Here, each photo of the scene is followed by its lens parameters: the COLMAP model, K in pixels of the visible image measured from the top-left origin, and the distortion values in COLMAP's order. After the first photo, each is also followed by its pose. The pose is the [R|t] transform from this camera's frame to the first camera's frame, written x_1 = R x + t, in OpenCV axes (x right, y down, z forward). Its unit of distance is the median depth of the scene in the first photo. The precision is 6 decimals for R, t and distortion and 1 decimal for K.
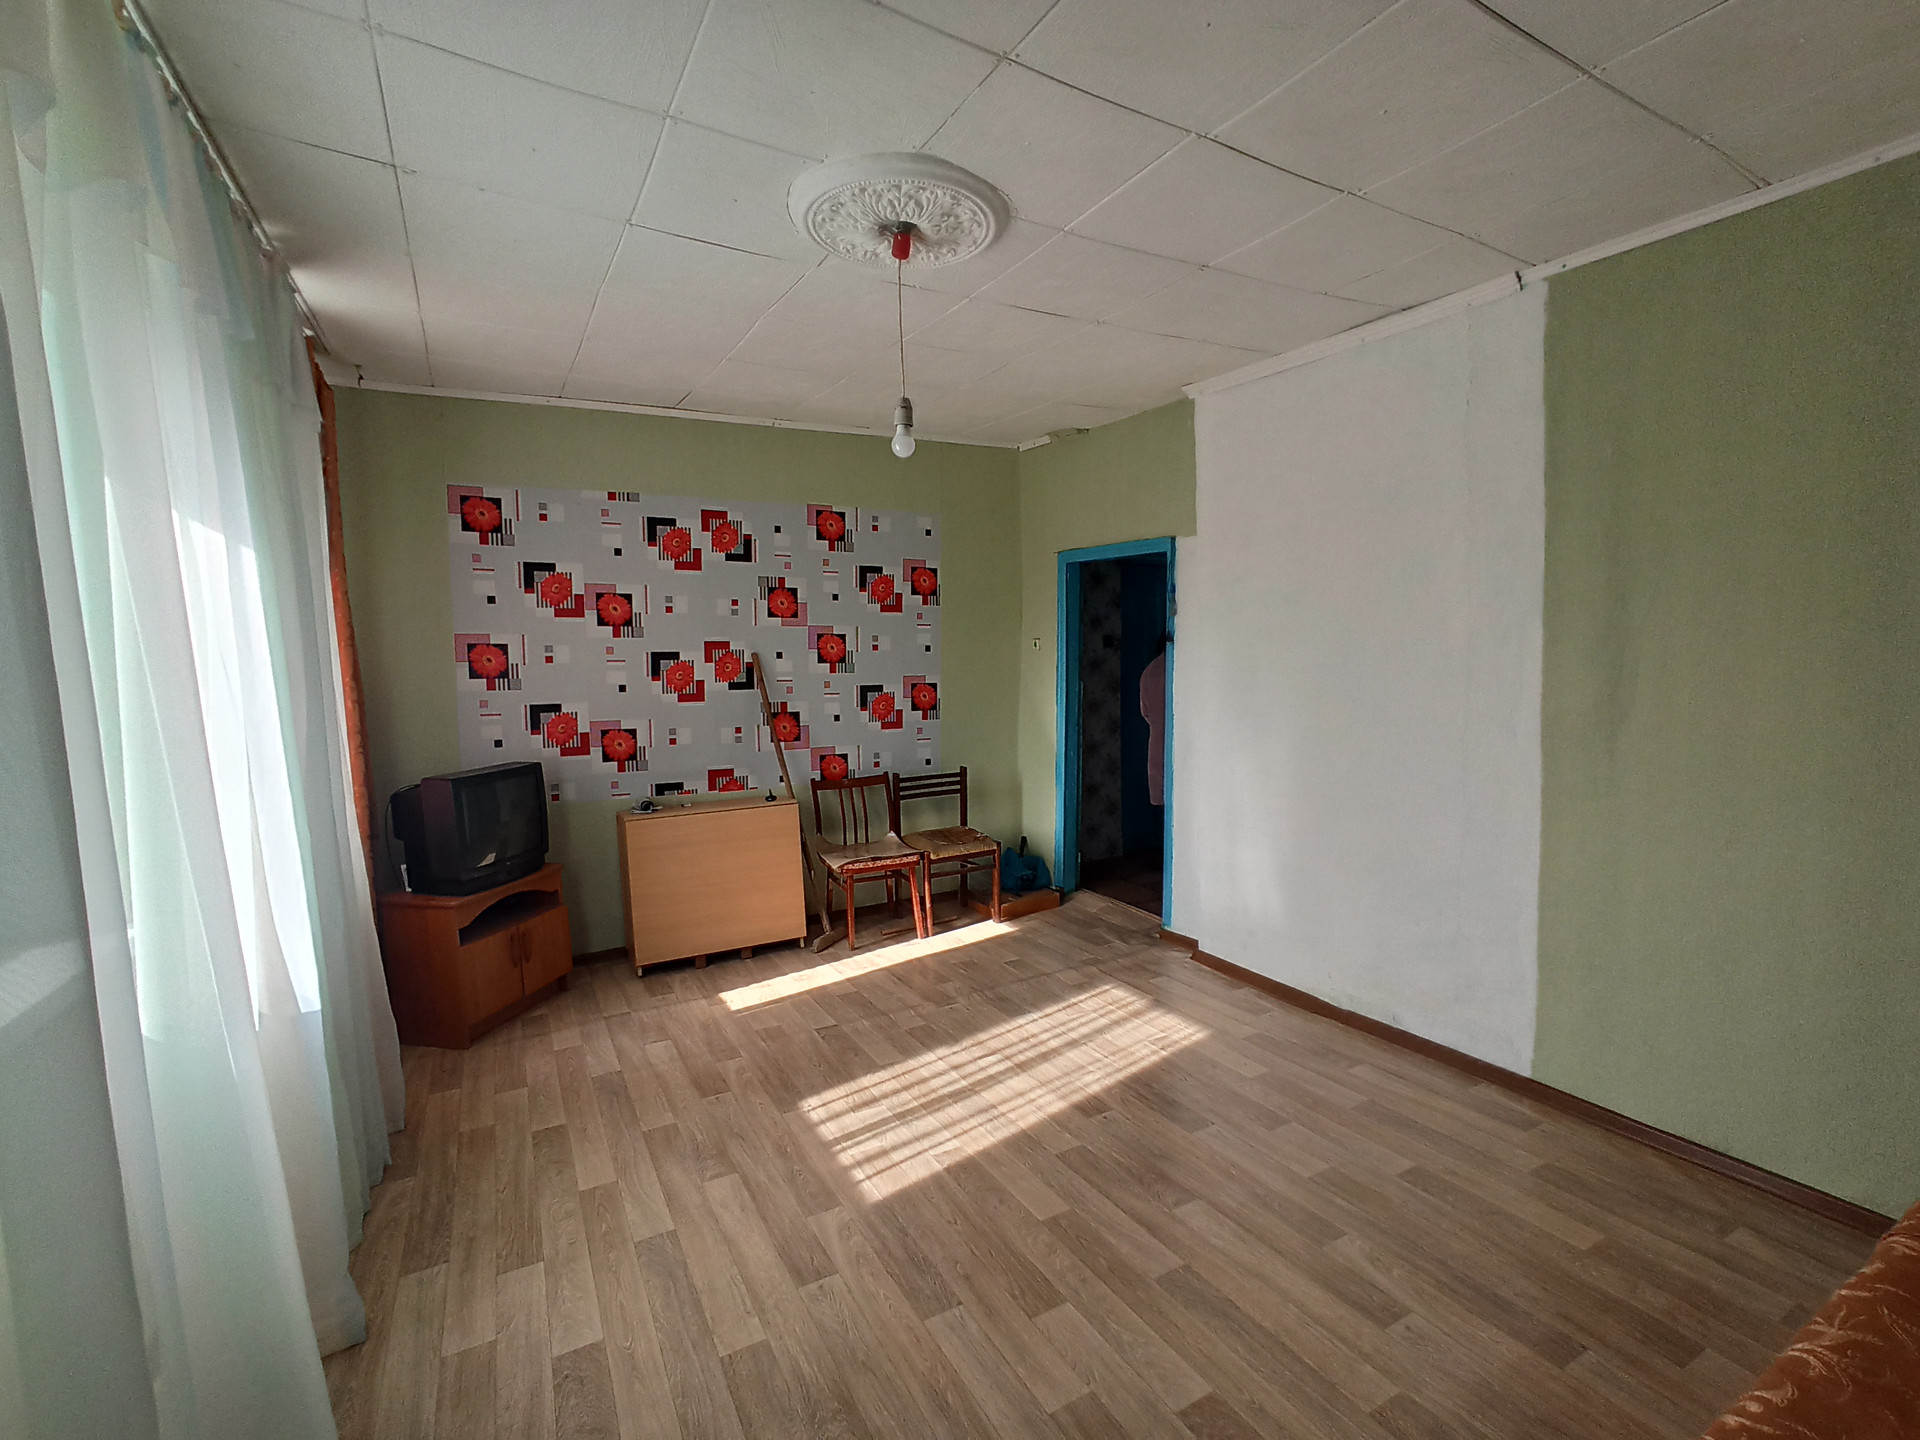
lens RADIAL K [[852.7, 0, 960.0], [0, 852.7, 720.0], [0, 0, 1]] dist [-0.001594, -0.000151]
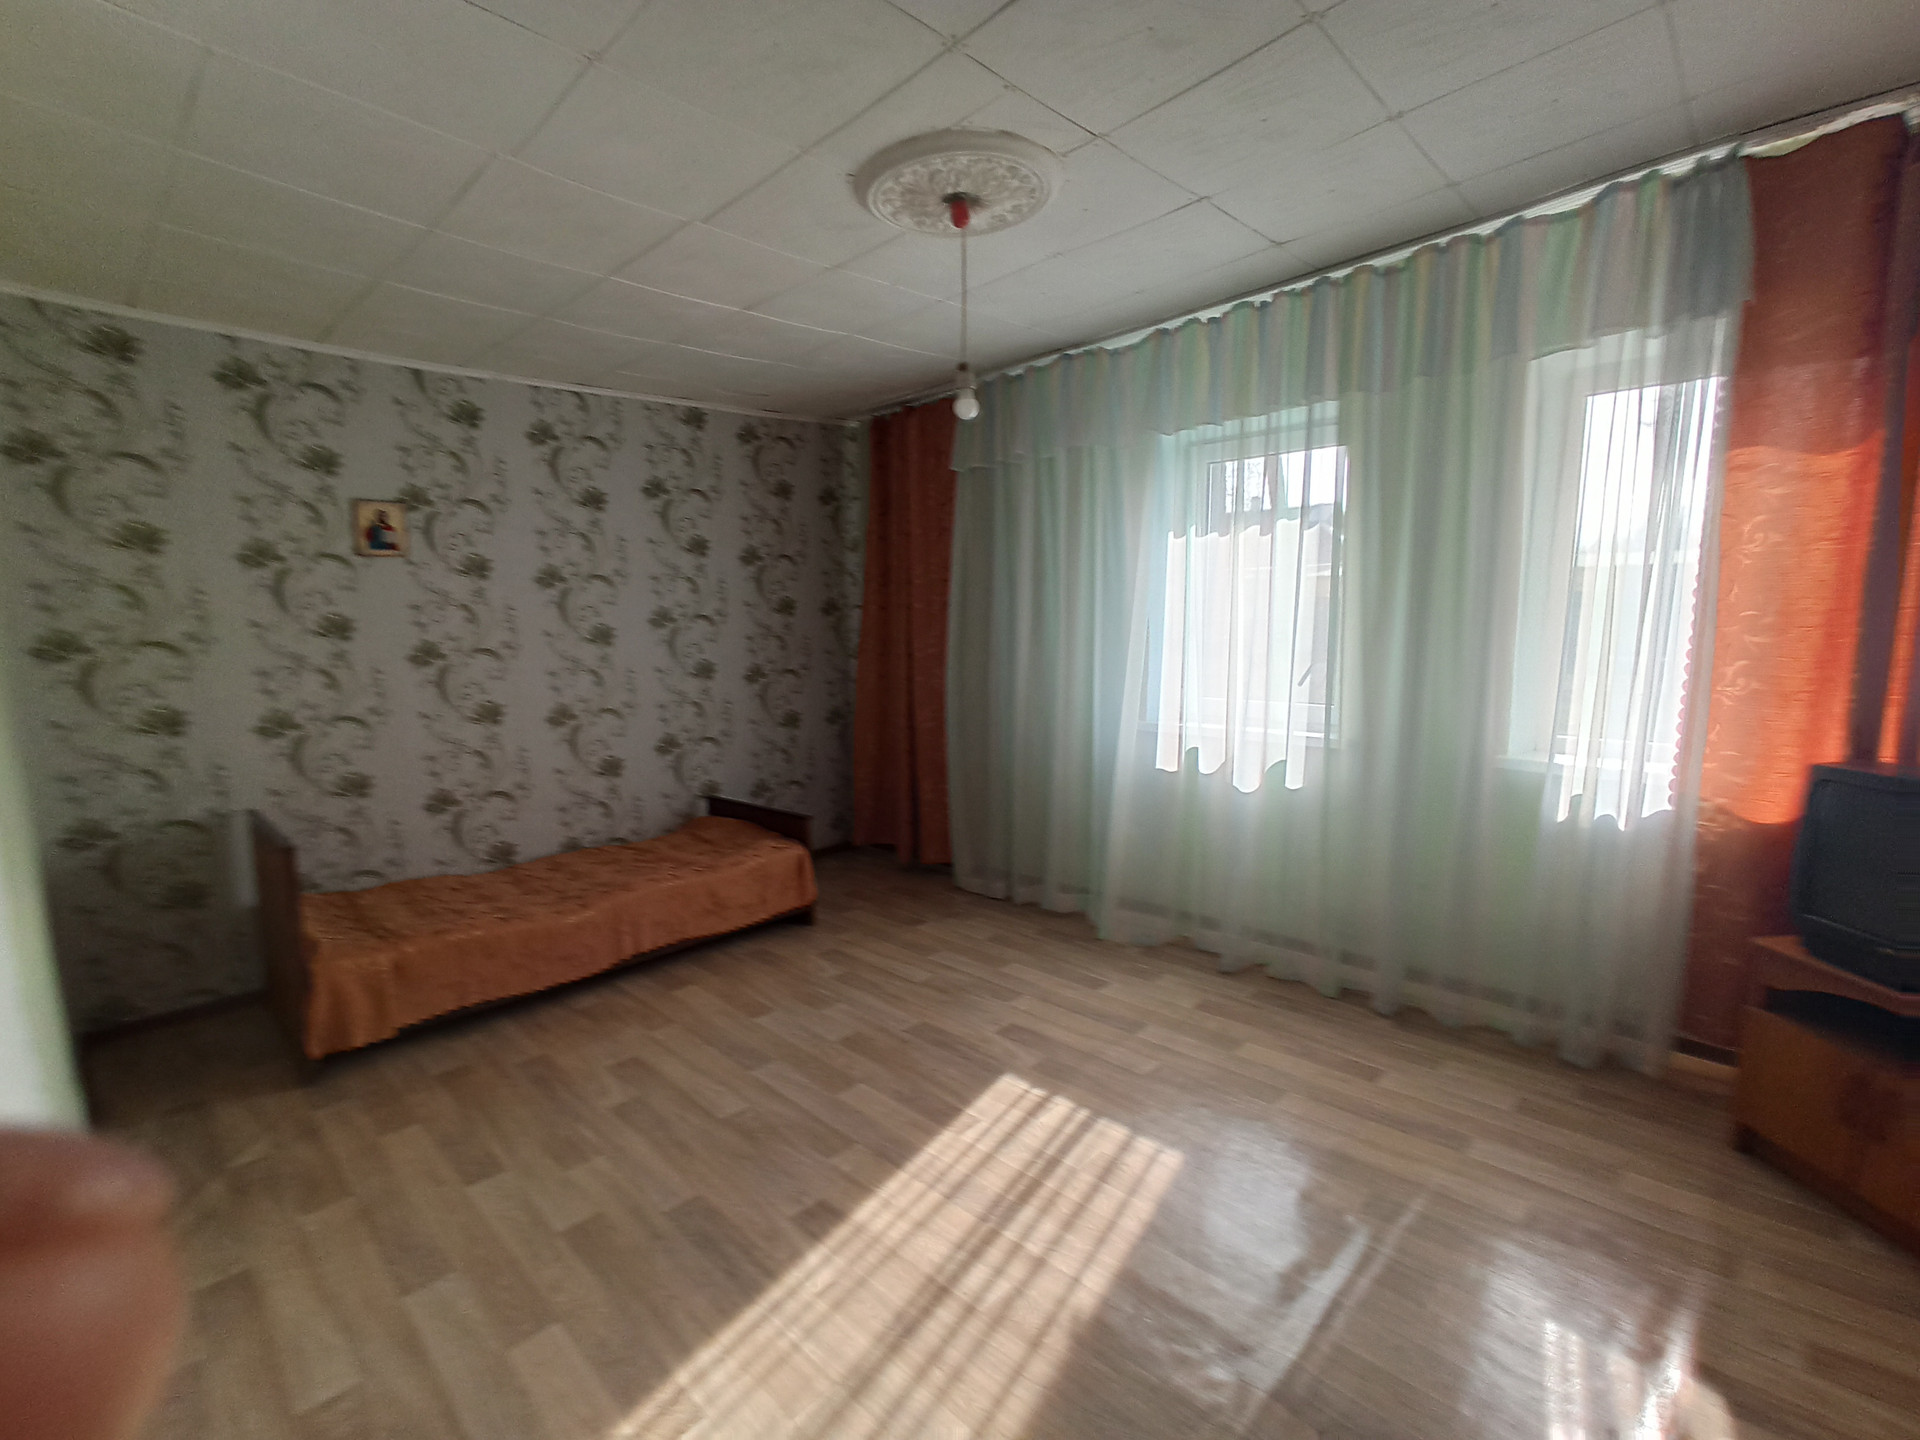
lens RADIAL K [[852.7, 0, 960.0], [0, 852.7, 720.0], [0, 0, 1]] dist [-0.001594, -0.000151]
pose [[-0.947743, 0.087500, -0.306801, 0.227727], [0.028450, 0.981002, 0.191900, -0.114415], [0.317764, 0.173144, -0.932227, 1.651605]]
